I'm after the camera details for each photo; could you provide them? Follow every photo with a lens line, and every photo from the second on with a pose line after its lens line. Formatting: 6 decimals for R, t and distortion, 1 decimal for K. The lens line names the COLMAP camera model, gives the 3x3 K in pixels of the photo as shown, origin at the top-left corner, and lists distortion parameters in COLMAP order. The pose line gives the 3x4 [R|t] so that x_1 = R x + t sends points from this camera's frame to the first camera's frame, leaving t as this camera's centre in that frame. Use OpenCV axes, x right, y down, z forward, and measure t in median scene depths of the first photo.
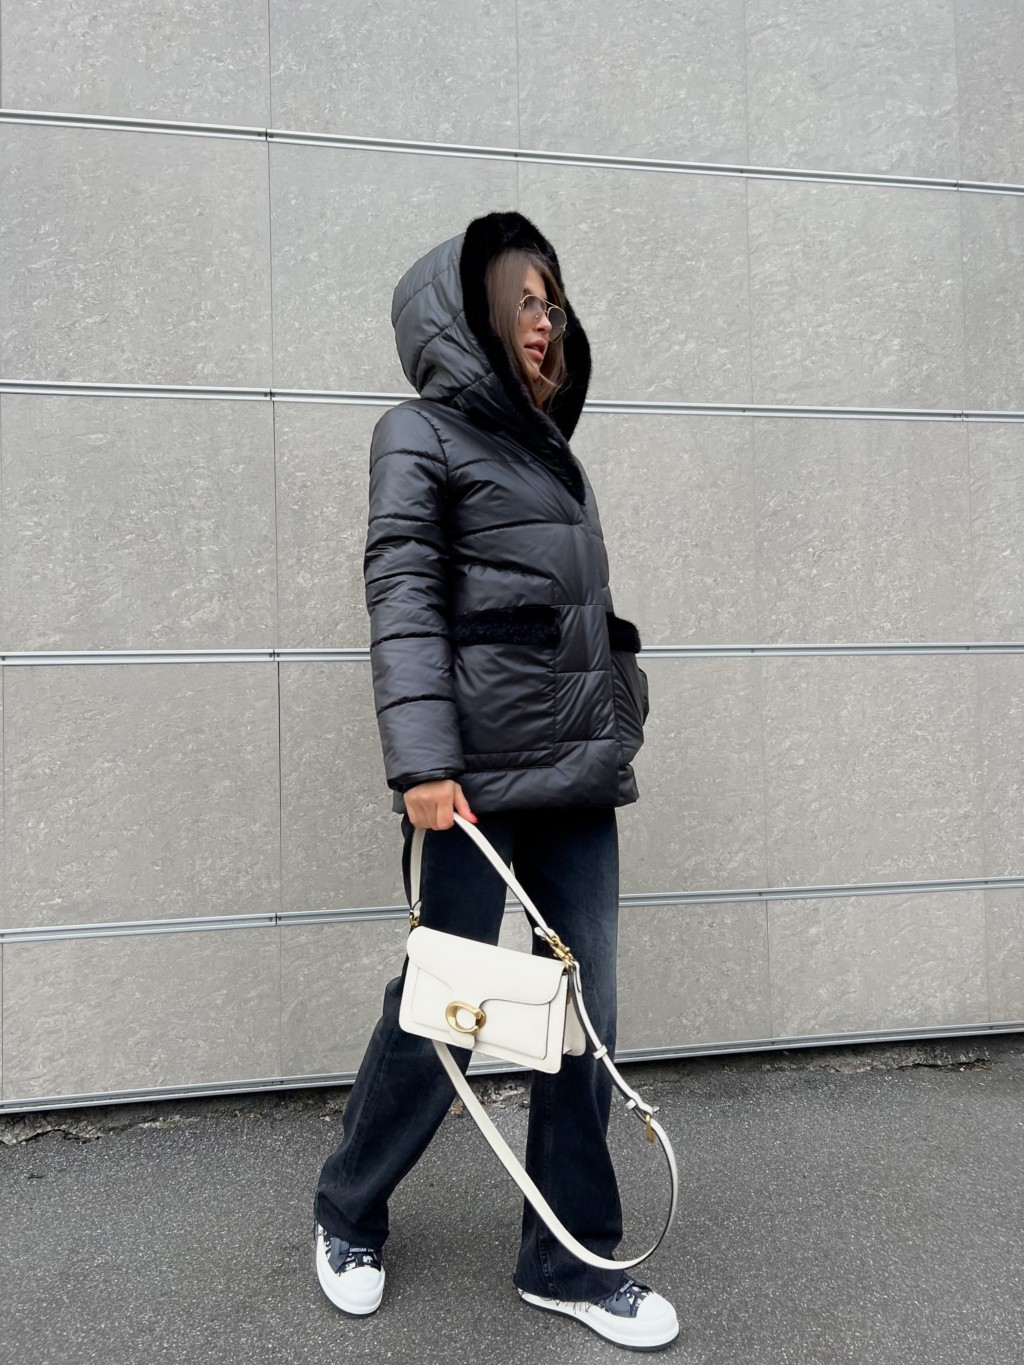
lens RADIAL K [[1020.6, 0, 510.1], [0, 1020.6, 693.5], [0, 0, 1]] dist [0.039307, -0.038793]
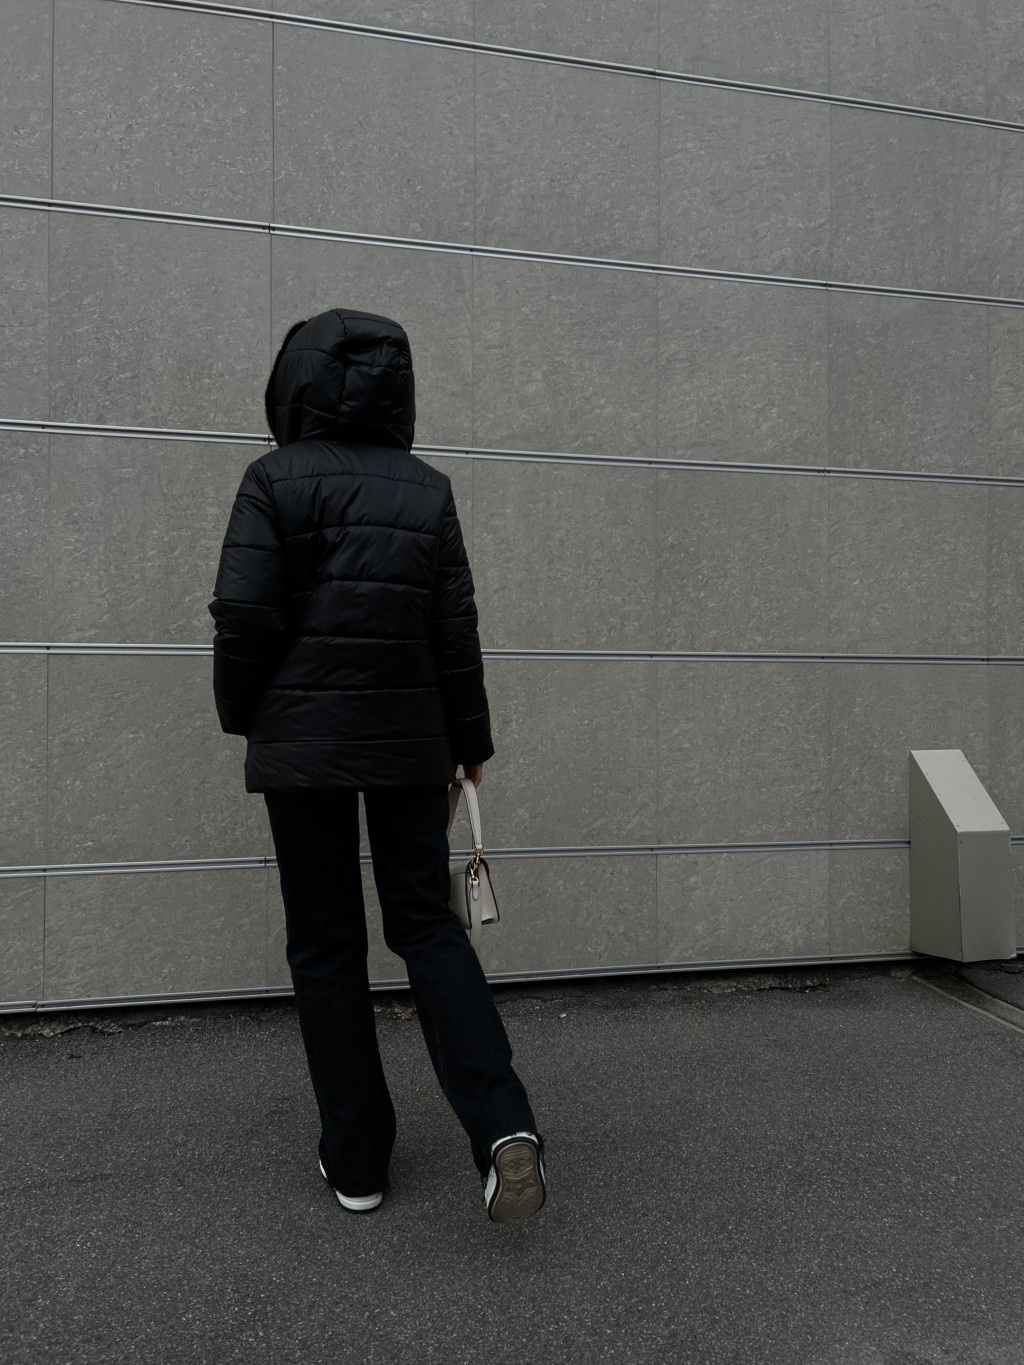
lens RADIAL K [[1020.6, 0, 510.4], [0, 1020.6, 695.9], [0, 0, 1]] dist [0.039307, -0.038793]
pose [[0.998247, 0.023835, 0.054177, -0.002080], [-0.024751, 0.999561, 0.016294, -0.009972], [-0.053765, -0.017607, 0.998398, -0.253875]]
